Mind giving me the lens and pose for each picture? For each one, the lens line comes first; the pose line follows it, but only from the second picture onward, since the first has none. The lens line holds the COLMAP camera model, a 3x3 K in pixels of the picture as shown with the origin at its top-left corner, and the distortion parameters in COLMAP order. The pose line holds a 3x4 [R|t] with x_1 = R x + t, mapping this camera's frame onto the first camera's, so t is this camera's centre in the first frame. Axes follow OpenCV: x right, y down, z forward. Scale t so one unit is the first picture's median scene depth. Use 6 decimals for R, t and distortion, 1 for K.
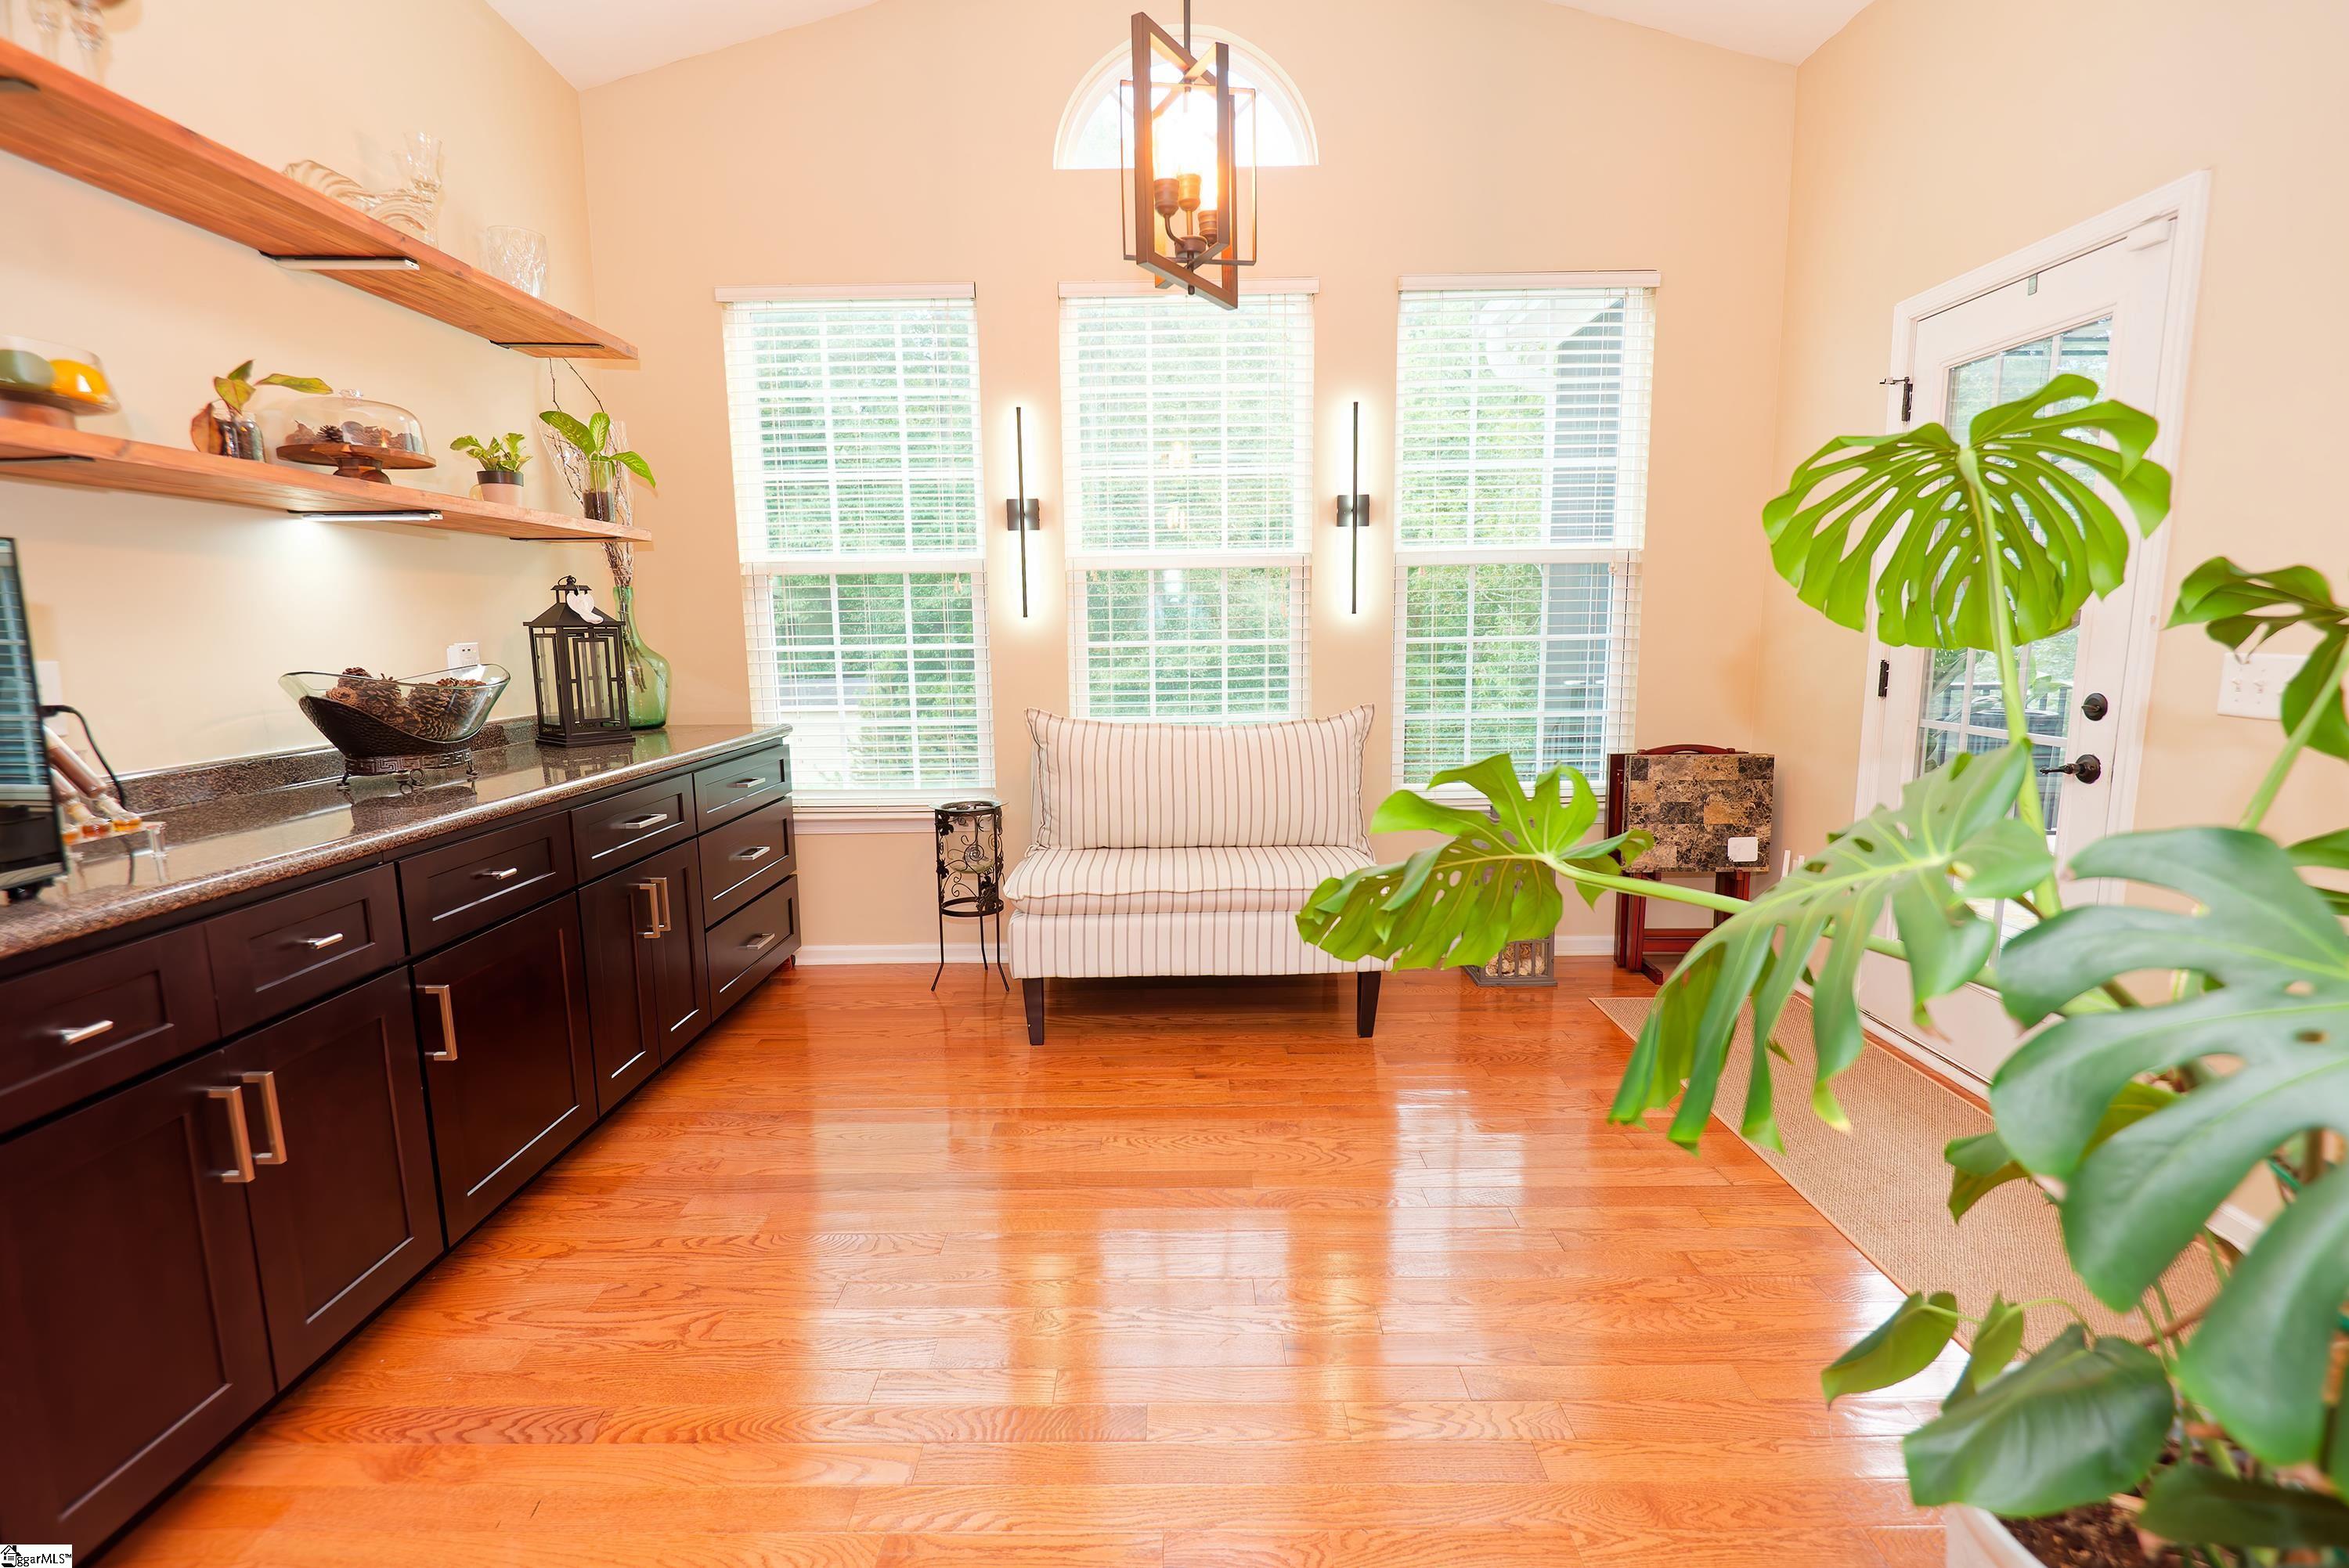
lens RADIAL K [[1072.6, 0, 1174.5], [0, 1072.6, 784.0], [0, 0, 1]] dist [0.006070, -0.009291]
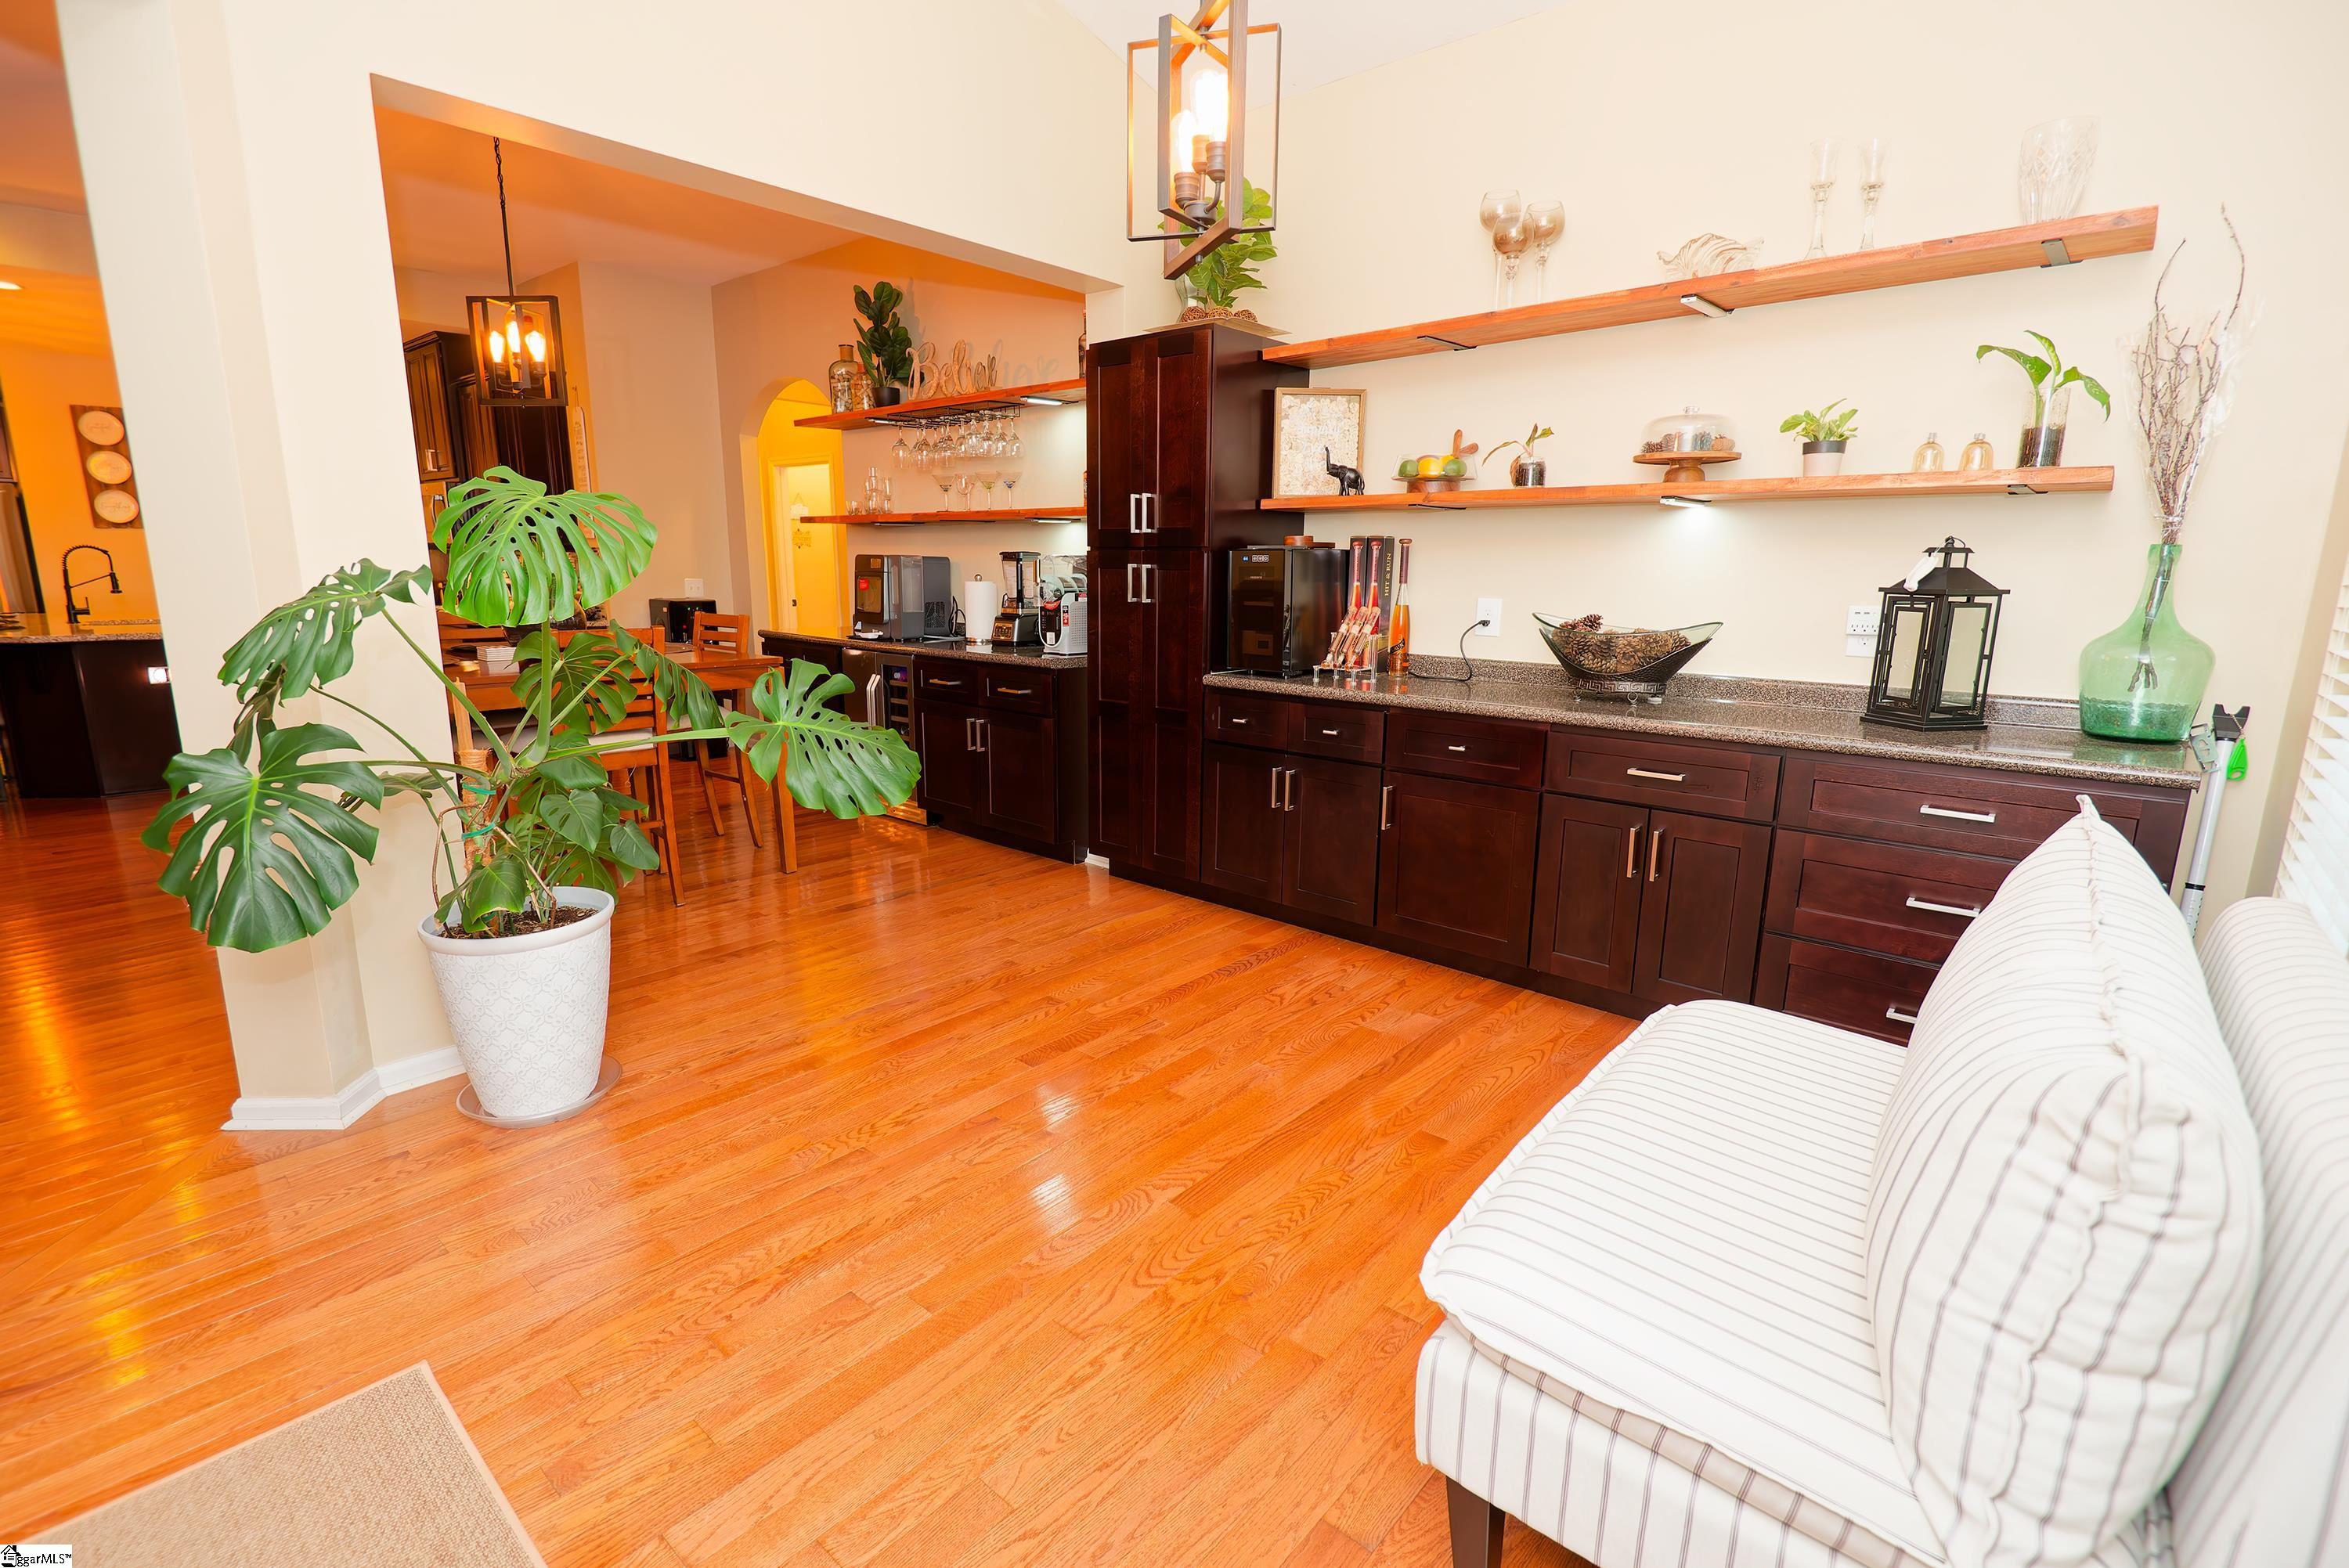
lens RADIAL K [[1072.6, 0, 1174.5], [0, 1072.6, 784.0], [0, 0, 1]] dist [0.006070, -0.009291]
pose [[-0.667501, 0.156491, -0.727979, 0.637099], [-0.113161, 0.944990, 0.306901, -0.243568], [0.735960, 0.287236, -0.613073, 1.364857]]
